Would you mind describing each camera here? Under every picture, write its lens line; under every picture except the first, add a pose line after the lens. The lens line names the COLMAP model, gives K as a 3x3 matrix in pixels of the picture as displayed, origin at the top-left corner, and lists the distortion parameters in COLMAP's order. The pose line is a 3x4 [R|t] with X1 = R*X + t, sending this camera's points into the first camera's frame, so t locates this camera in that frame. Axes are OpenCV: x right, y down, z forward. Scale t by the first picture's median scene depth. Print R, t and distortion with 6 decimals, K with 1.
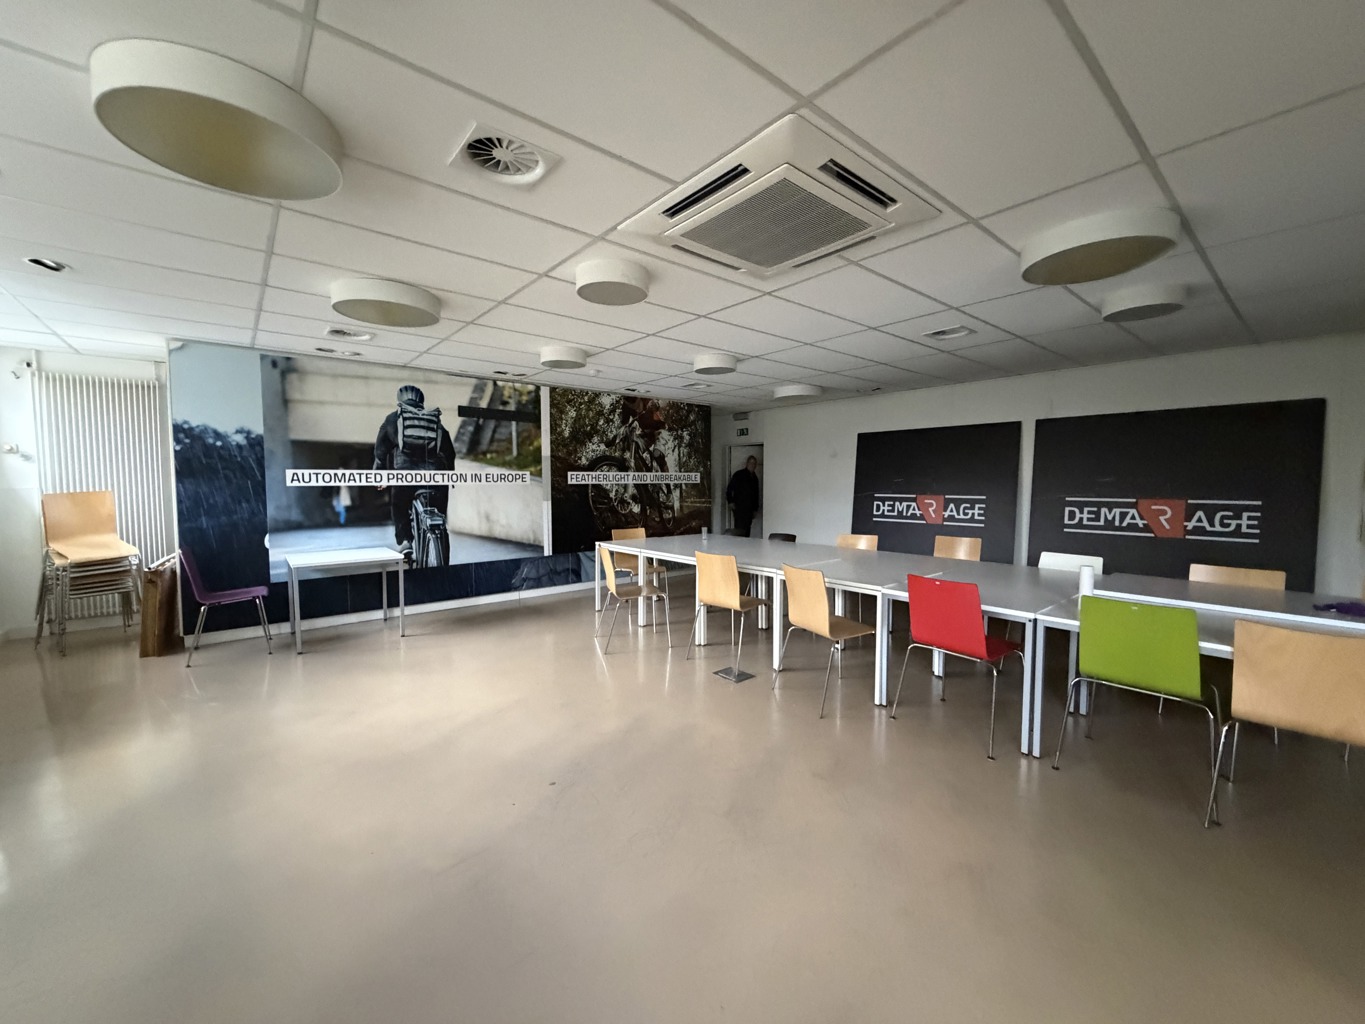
lens RADIAL K [[545.6, 0, 684.9], [0, 545.6, 515.0], [0, 0, 1]] dist [0.001109, -0.000119]
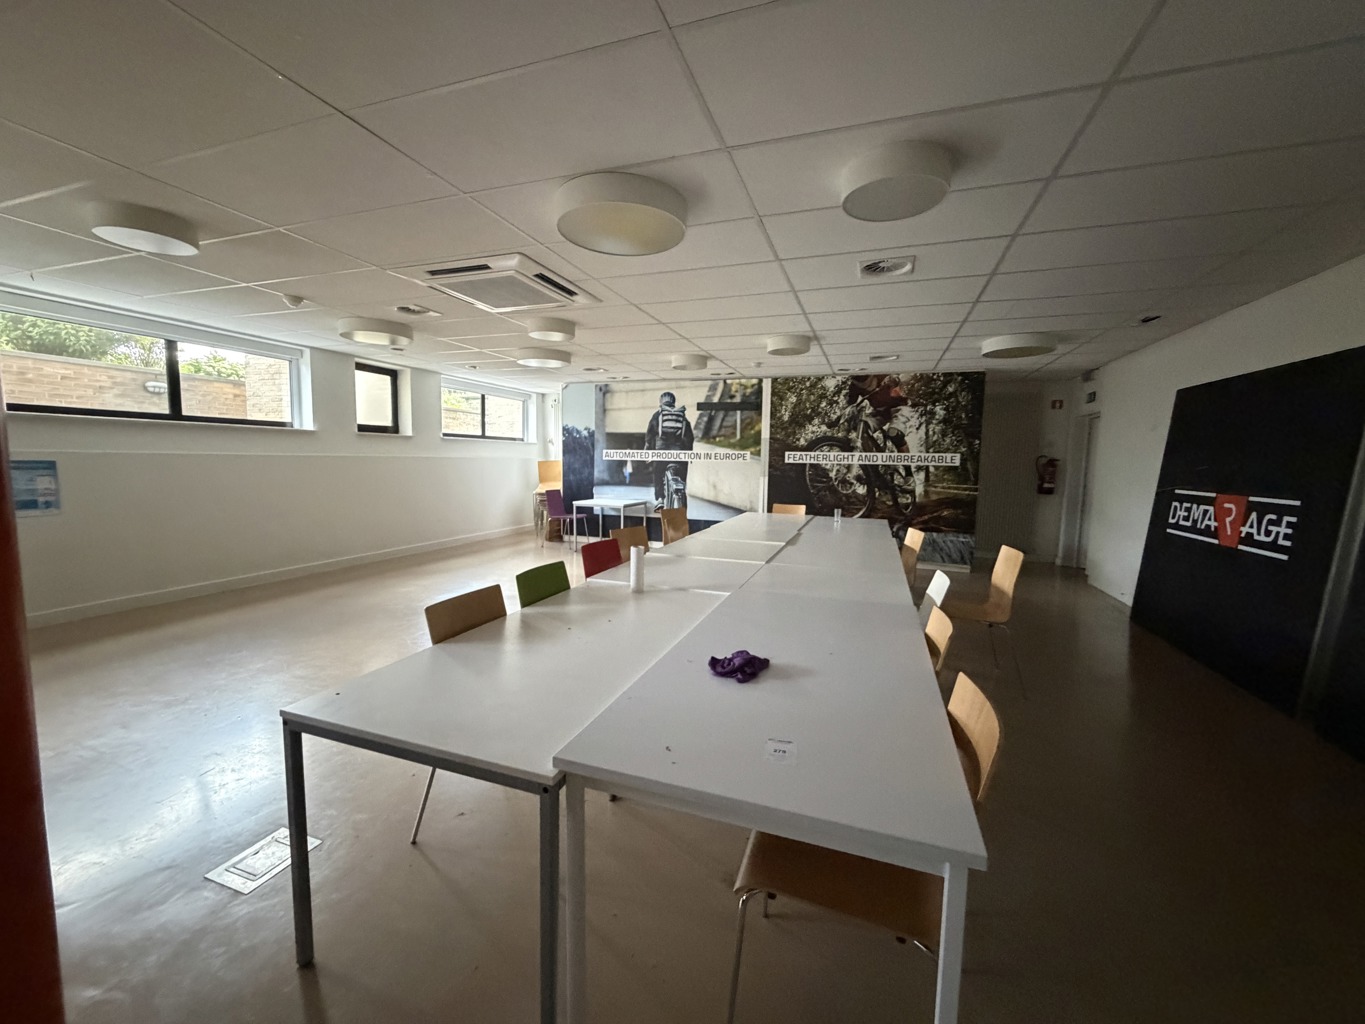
lens RADIAL K [[545.6, 0, 683.0], [0, 545.6, 508.7], [0, 0, 1]] dist [0.001109, -0.000119]
pose [[0.506541, 0.089448, -0.857564, 0.685917], [-0.072852, 0.995488, 0.060802, -0.016335], [0.859133, 0.031677, 0.510772, 0.260885]]
